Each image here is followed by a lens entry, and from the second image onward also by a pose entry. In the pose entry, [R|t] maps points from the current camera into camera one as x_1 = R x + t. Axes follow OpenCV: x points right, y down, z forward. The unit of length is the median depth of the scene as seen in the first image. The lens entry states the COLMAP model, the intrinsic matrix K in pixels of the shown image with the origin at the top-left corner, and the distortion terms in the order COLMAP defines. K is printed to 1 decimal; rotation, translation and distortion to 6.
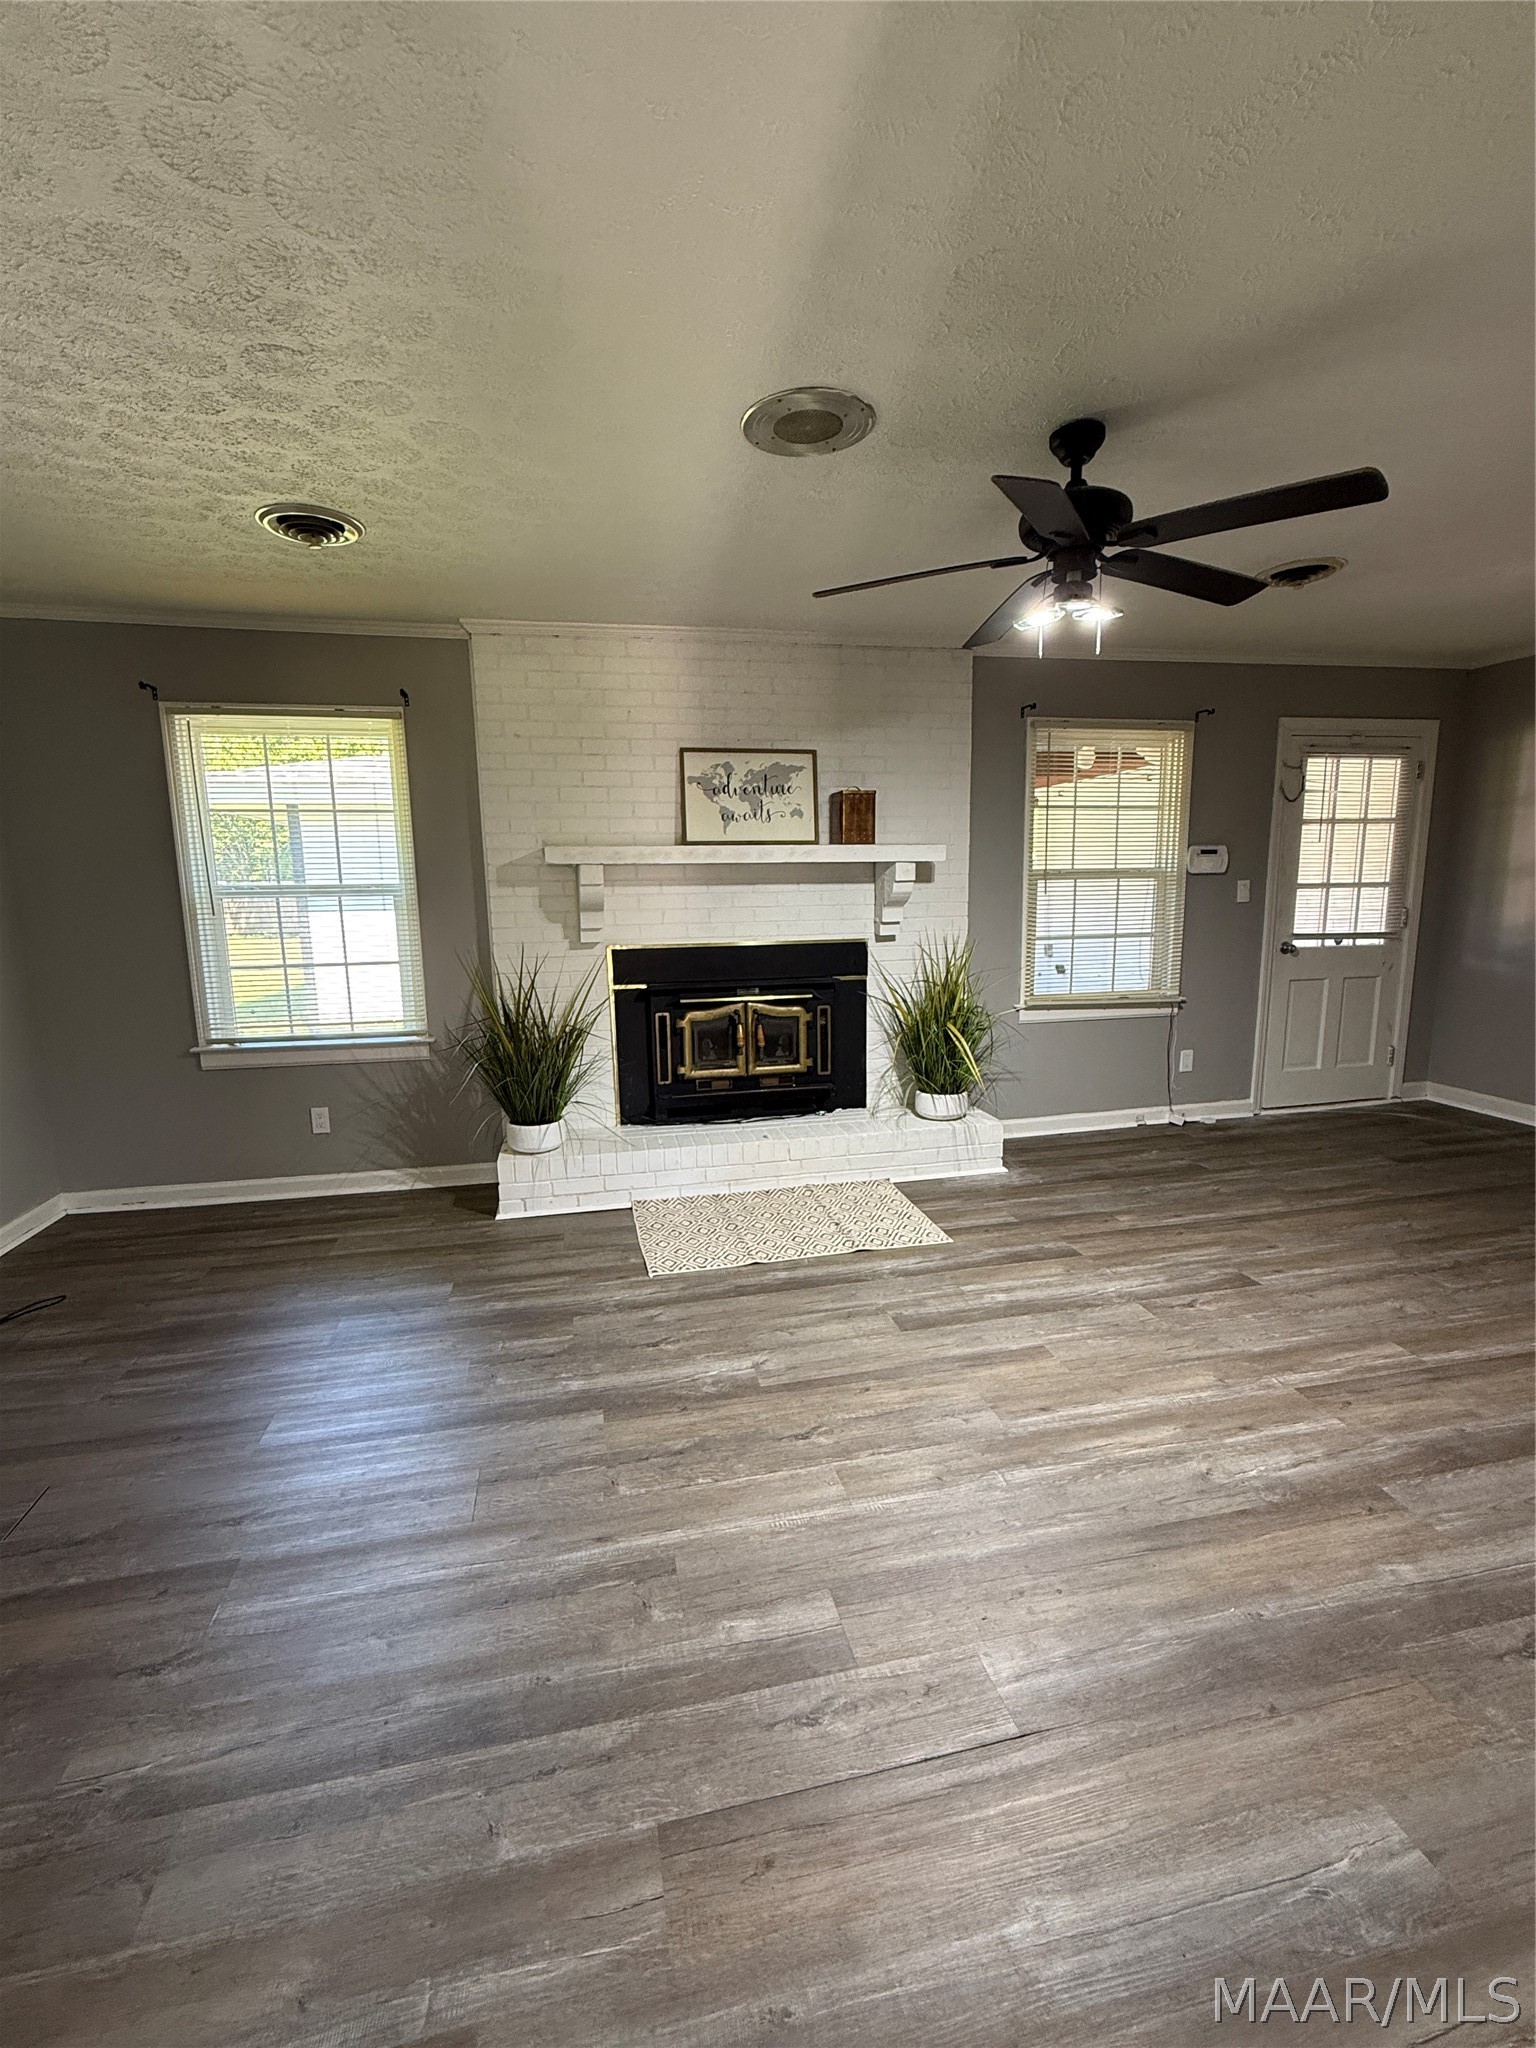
lens RADIAL K [[893.5, 0, 764.4], [0, 893.5, 1033.4], [0, 0, 1]] dist [0.000156, 0.000553]
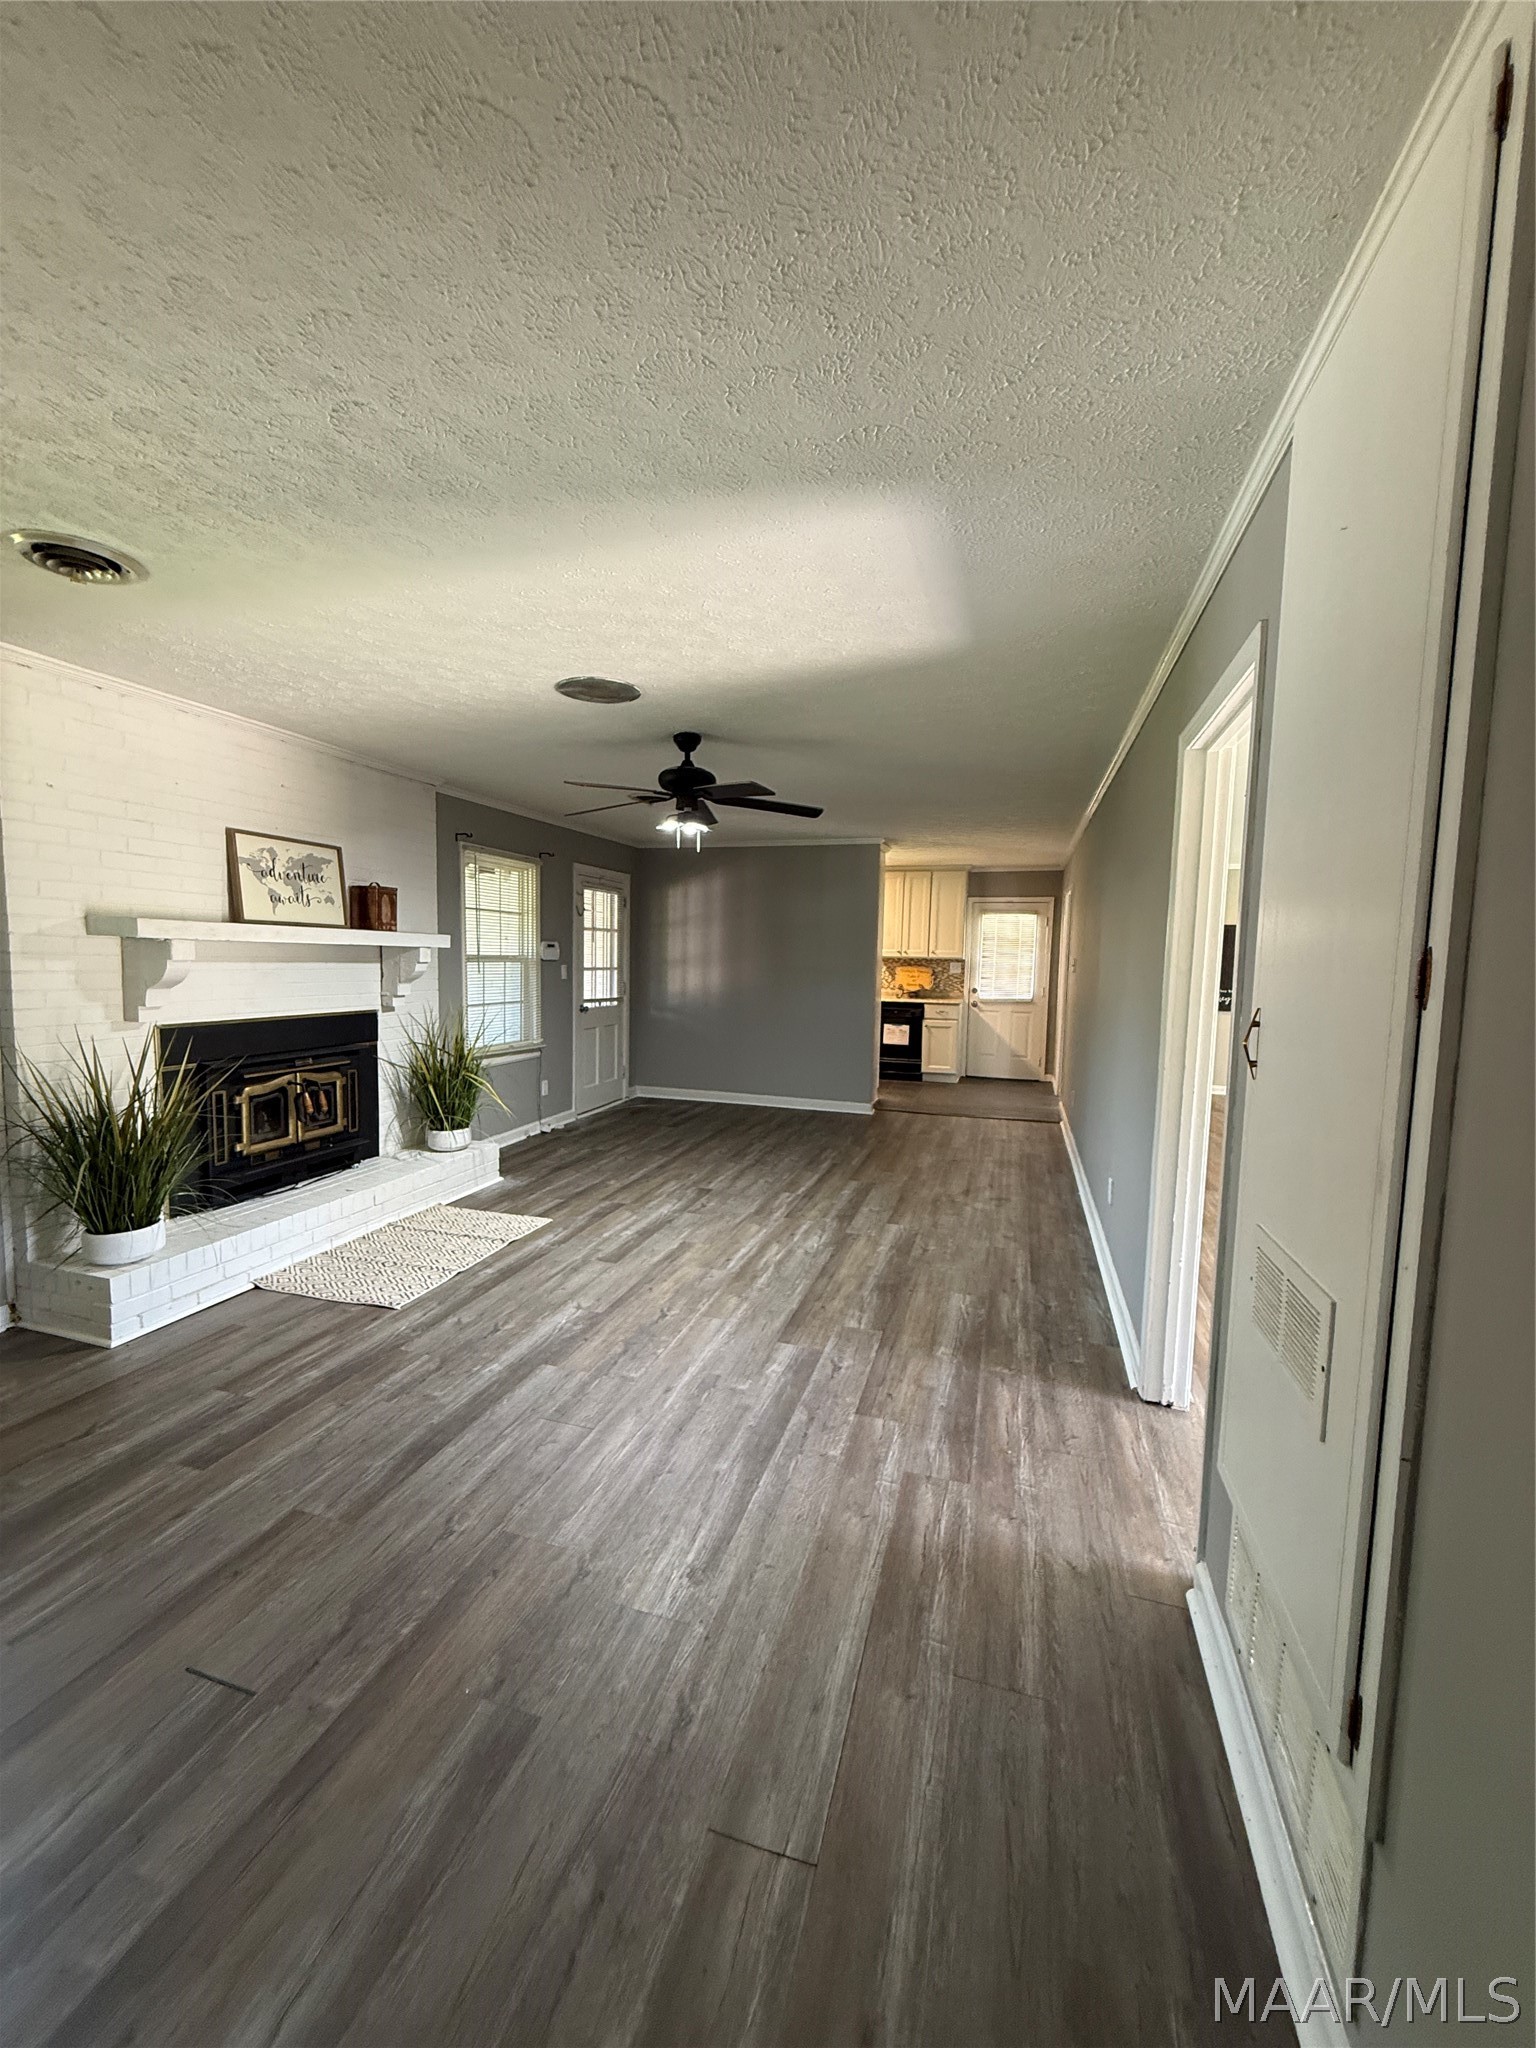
lens RADIAL K [[813.2, 0, 764.8], [0, 813.2, 1028.4], [0, 0, 1]] dist [0.000180, 0.000235]
pose [[0.491039, -0.050187, 0.869691, -0.672028], [0.119631, 0.992765, -0.010256, -0.012011], [-0.862884, 0.109078, 0.493491, 0.046154]]
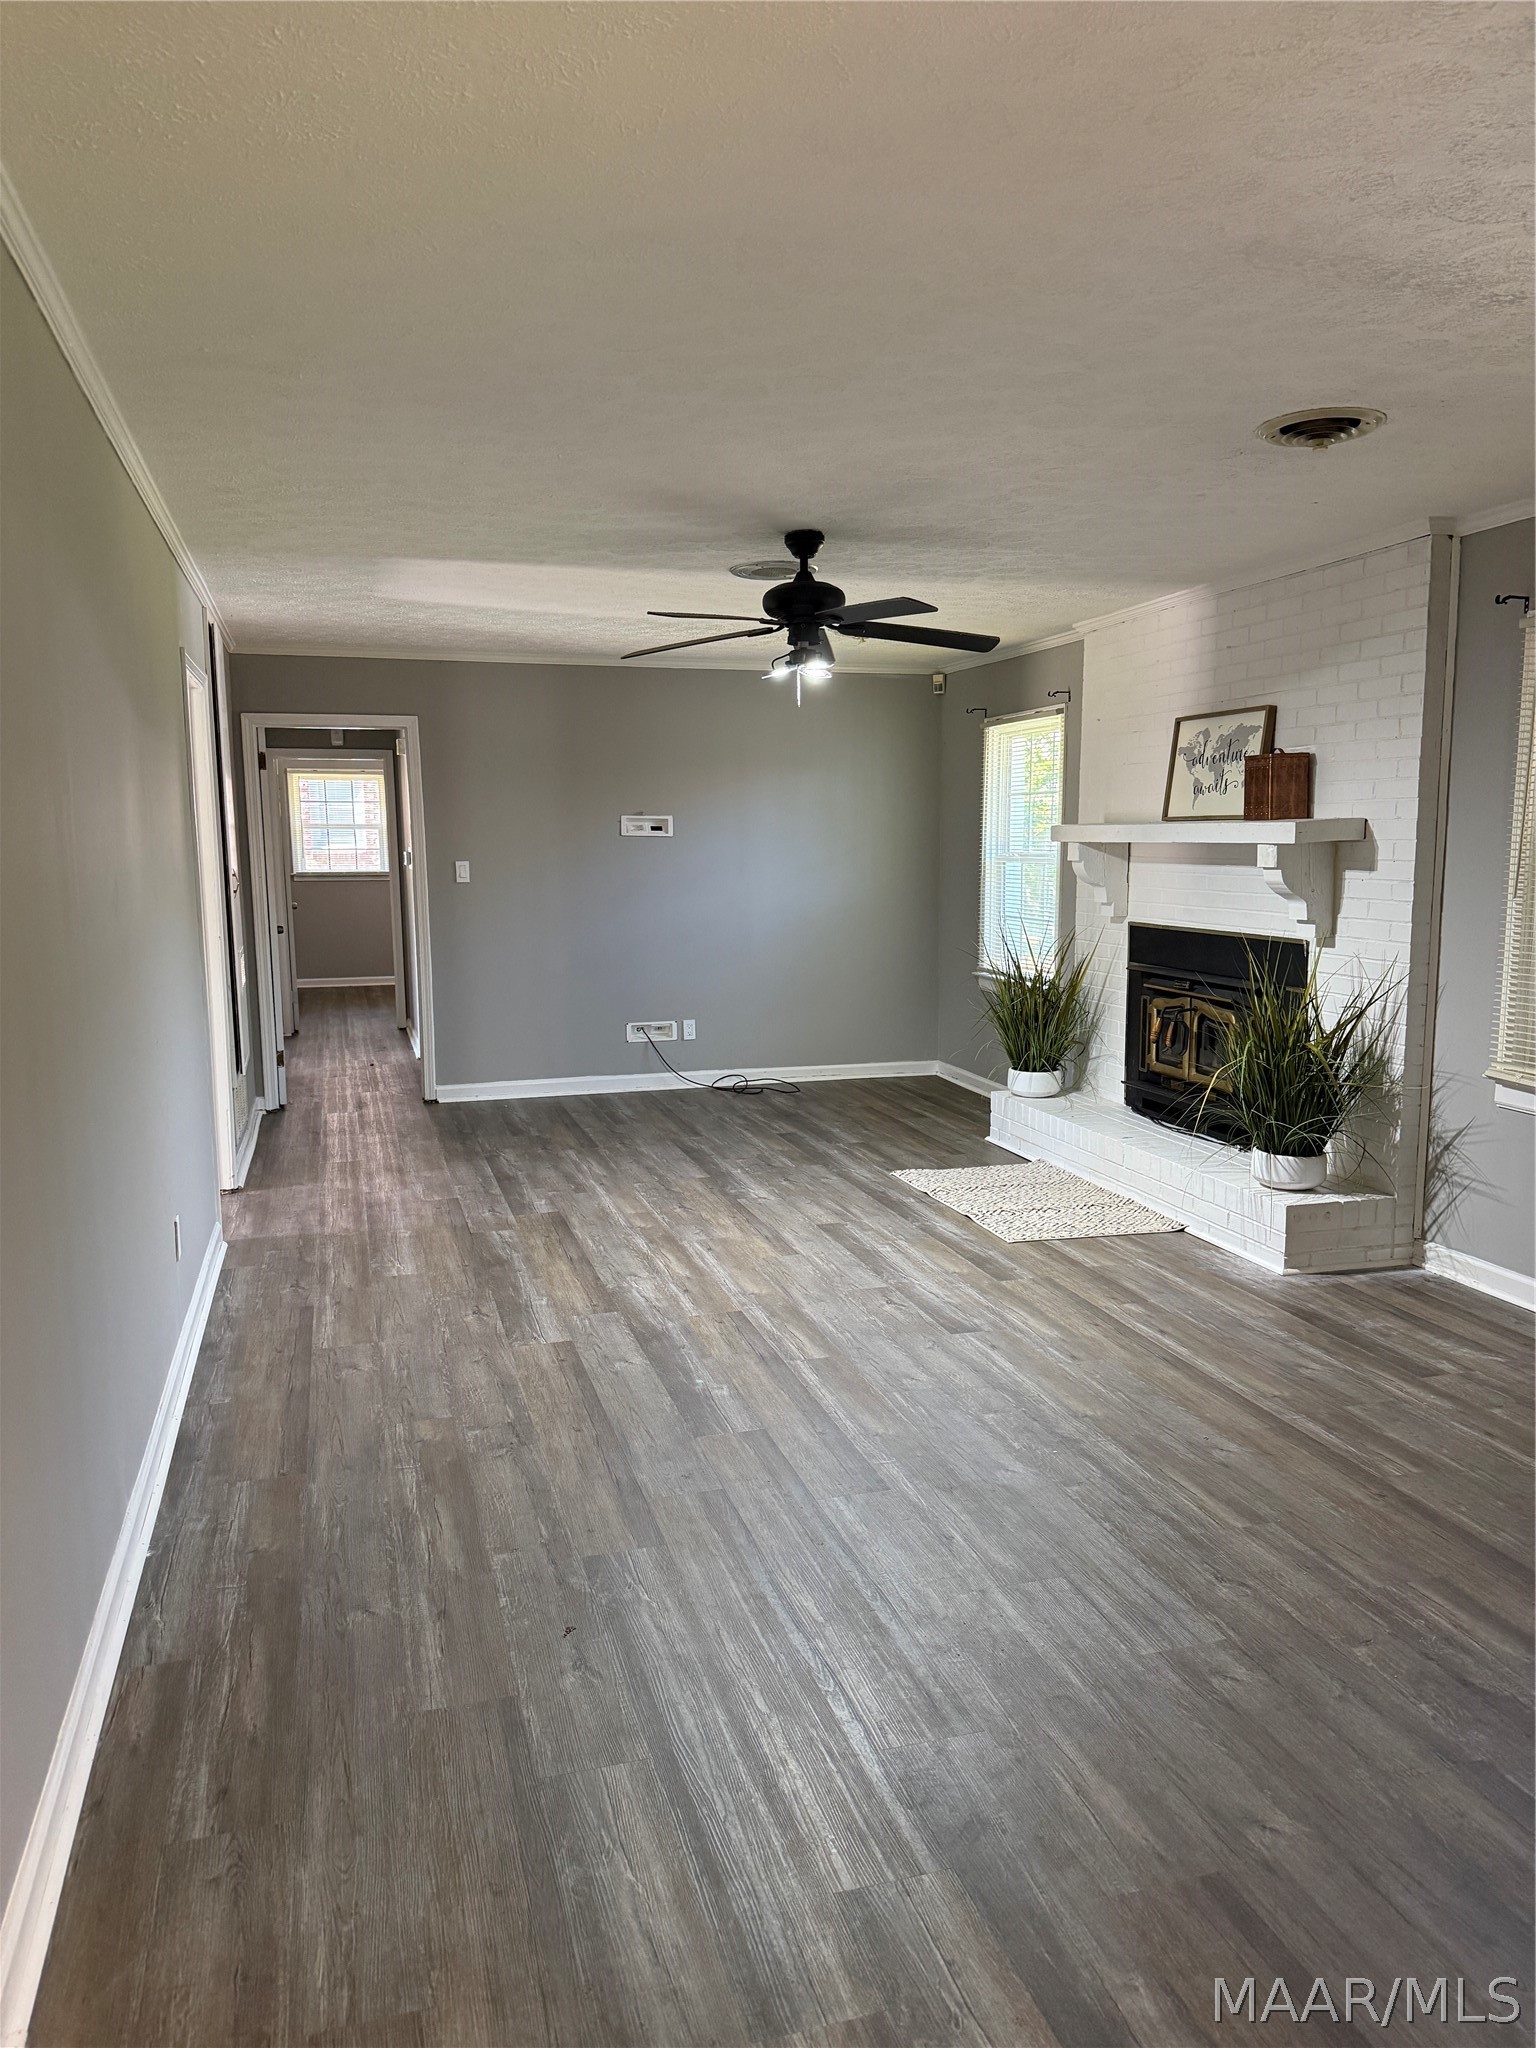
lens RADIAL K [[1430.4, 0, 766.3], [0, 1430.4, 1034.6], [0, 0, 1]] dist [0.161672, -0.000378]
pose [[0.073698, 0.152672, -0.985525, 1.582544], [-0.161813, 0.976948, 0.139243, -0.150818], [0.984066, 0.149209, 0.096703, 0.519931]]
